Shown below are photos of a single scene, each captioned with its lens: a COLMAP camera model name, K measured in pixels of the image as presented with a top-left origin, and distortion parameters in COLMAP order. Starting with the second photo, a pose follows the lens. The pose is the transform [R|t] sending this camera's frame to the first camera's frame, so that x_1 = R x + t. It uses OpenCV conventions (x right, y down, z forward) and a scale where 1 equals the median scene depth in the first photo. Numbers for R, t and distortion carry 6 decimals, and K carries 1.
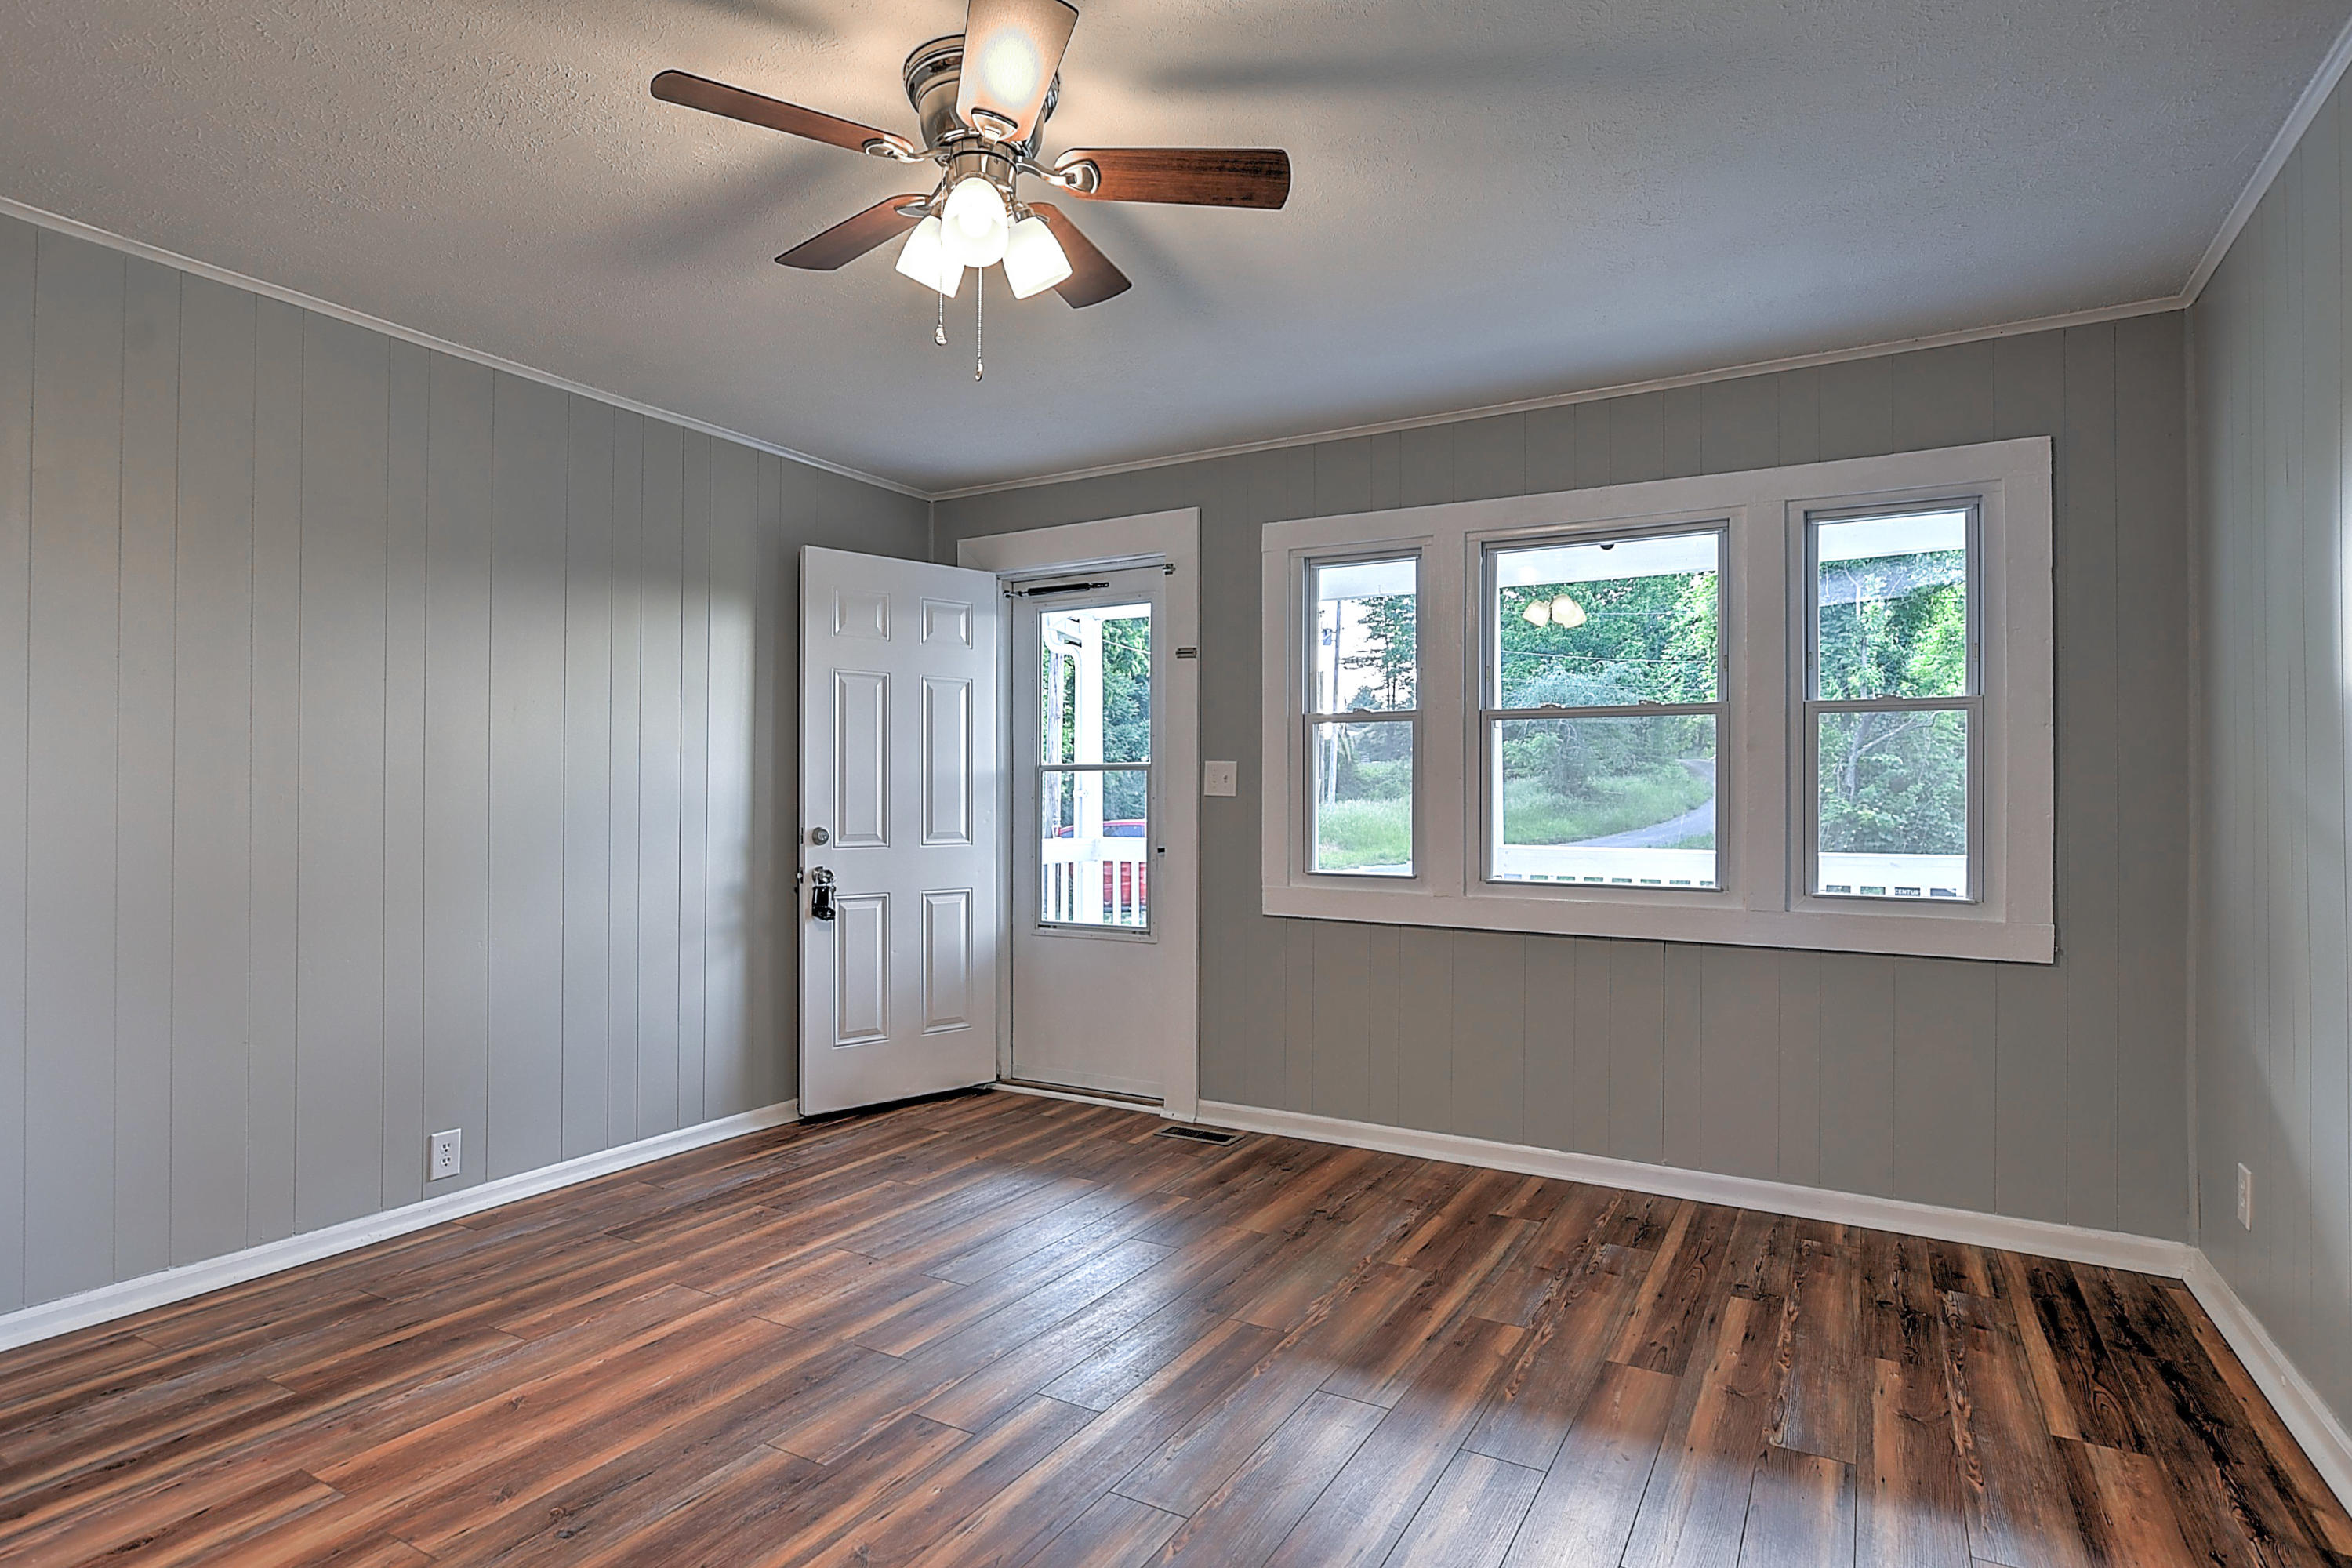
lens RADIAL K [[1228.0, 0, 1071.7], [0, 1228.0, 795.7], [0, 0, 1]] dist [-0.012040, 0.003885]
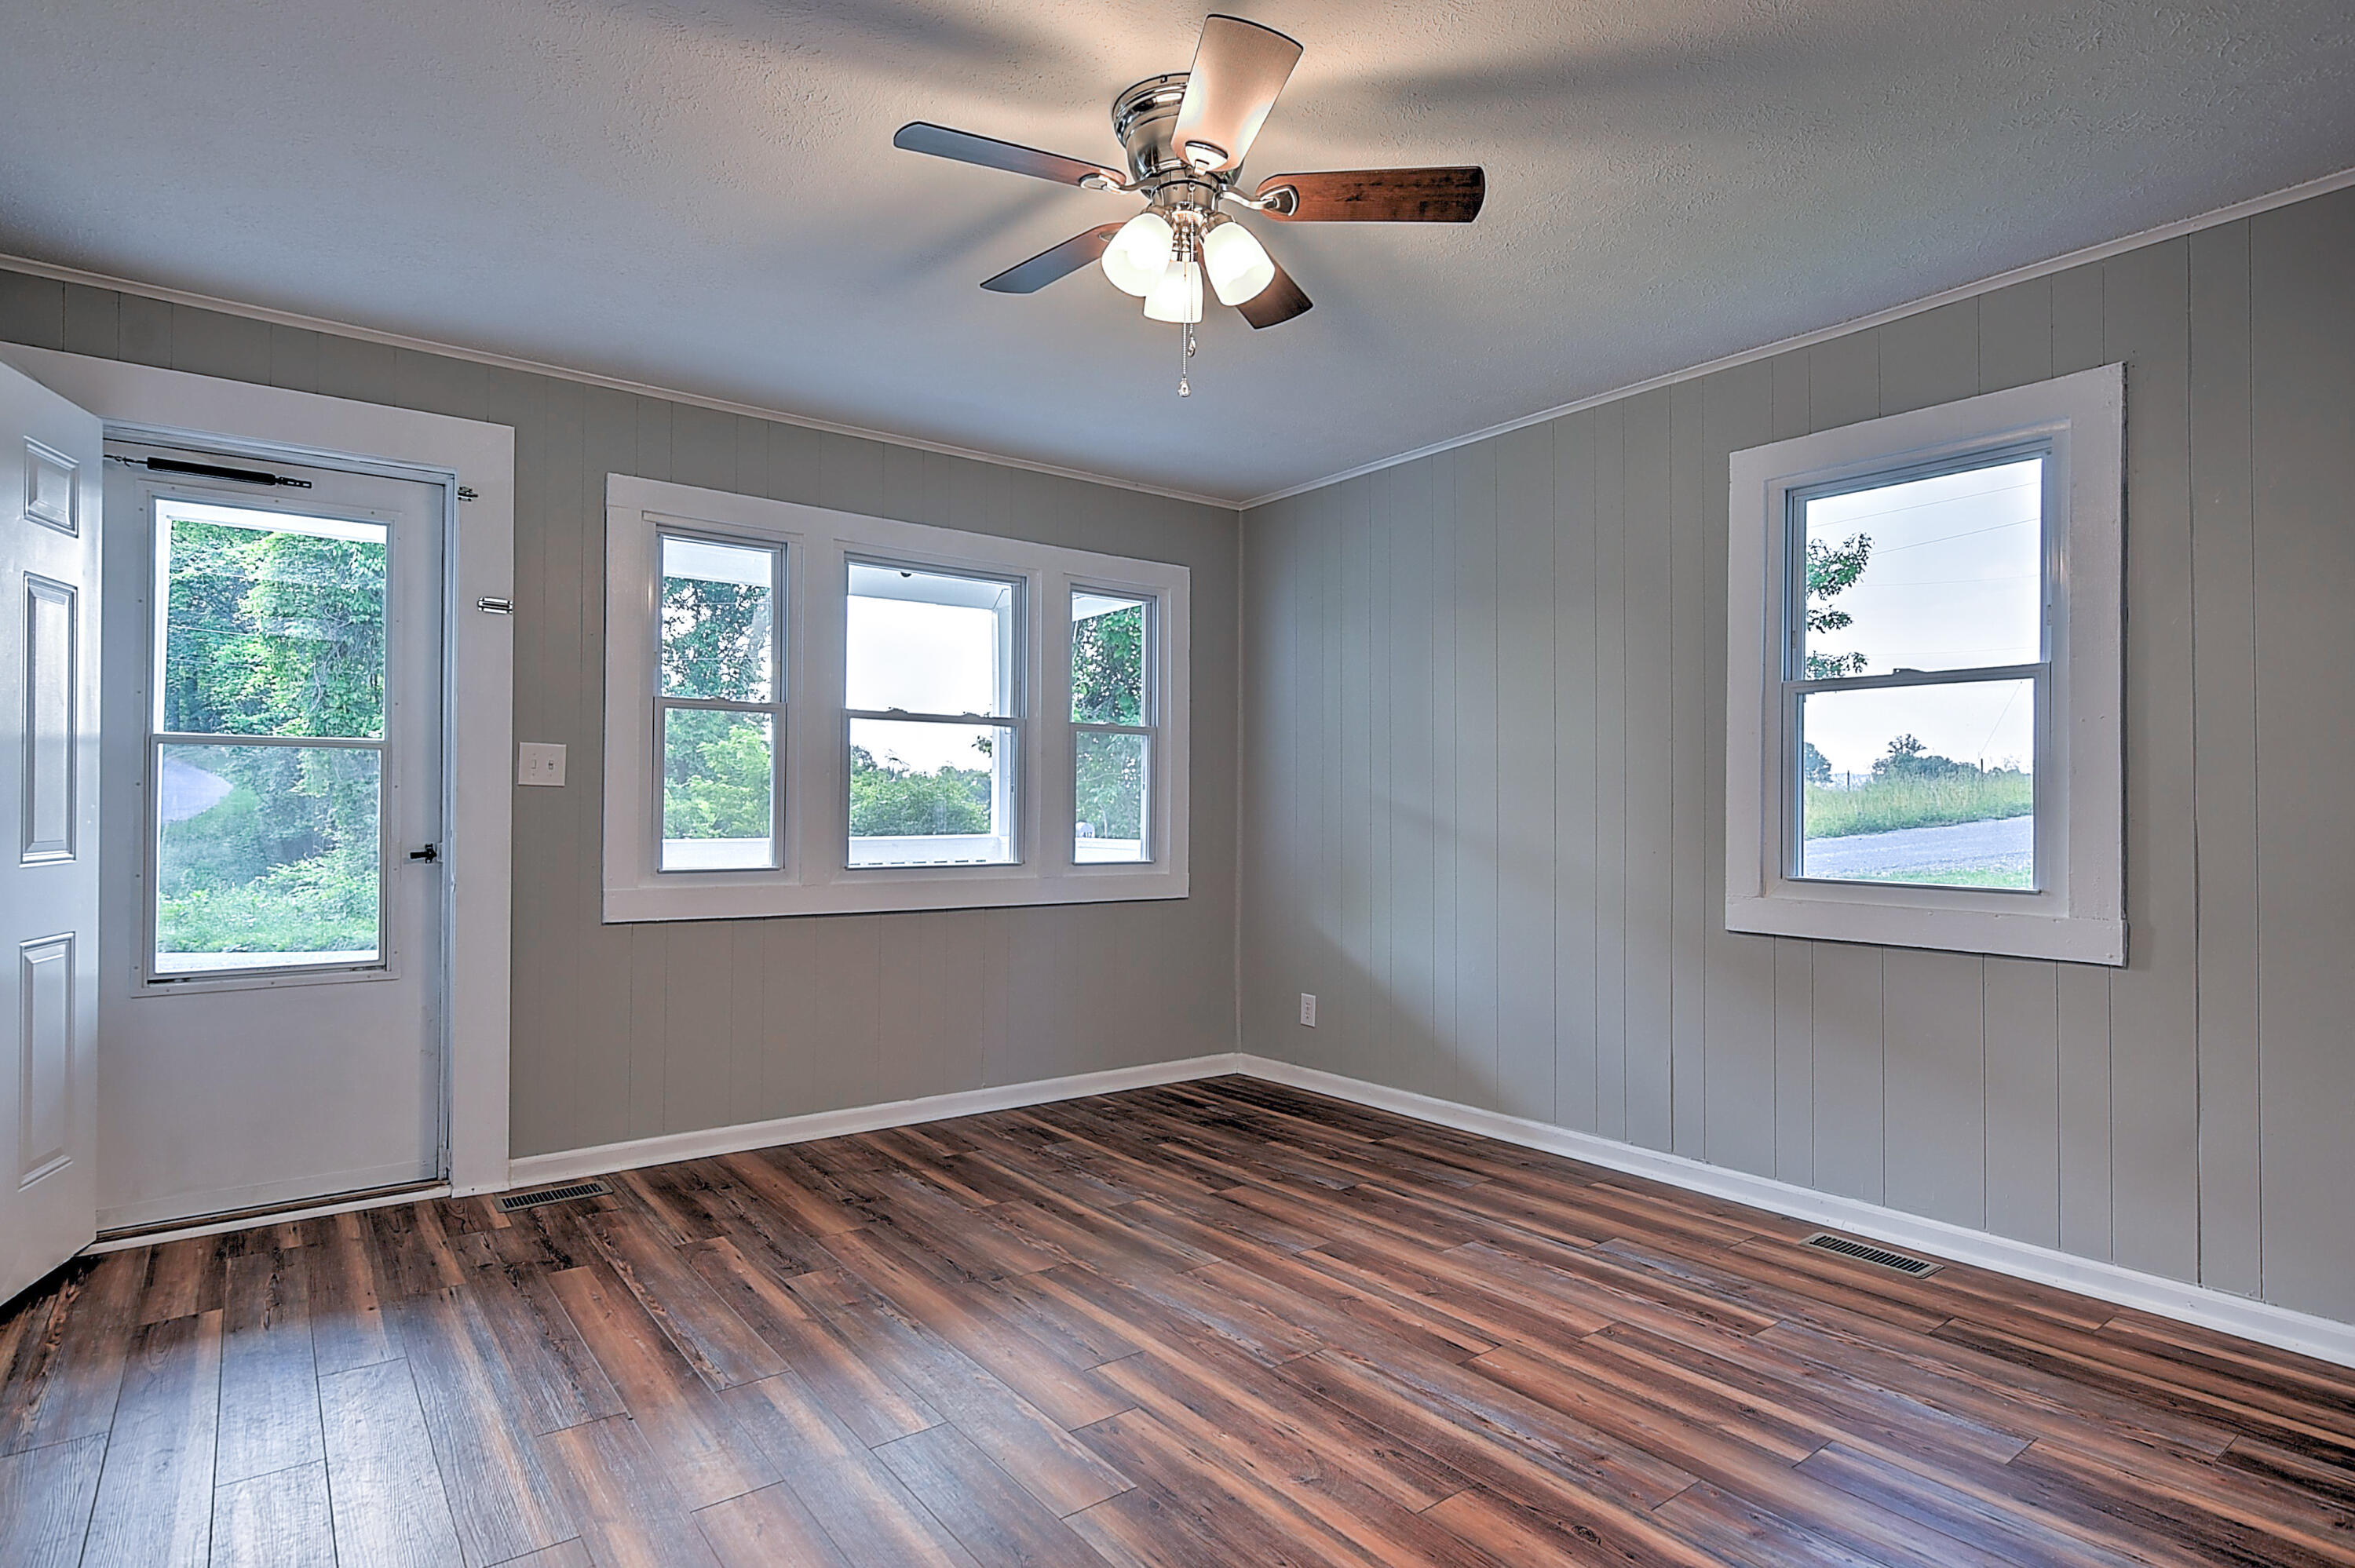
lens RADIAL K [[1229.4, 0, 1240.3], [0, 1229.4, 793.4], [0, 0, 1]] dist [-0.012040, 0.003885]
pose [[0.338522, 0.006068, 0.940939, -0.555472], [-0.009774, 0.999948, -0.002932, 0.003802], [-0.940908, -0.008204, 0.338563, 0.310808]]
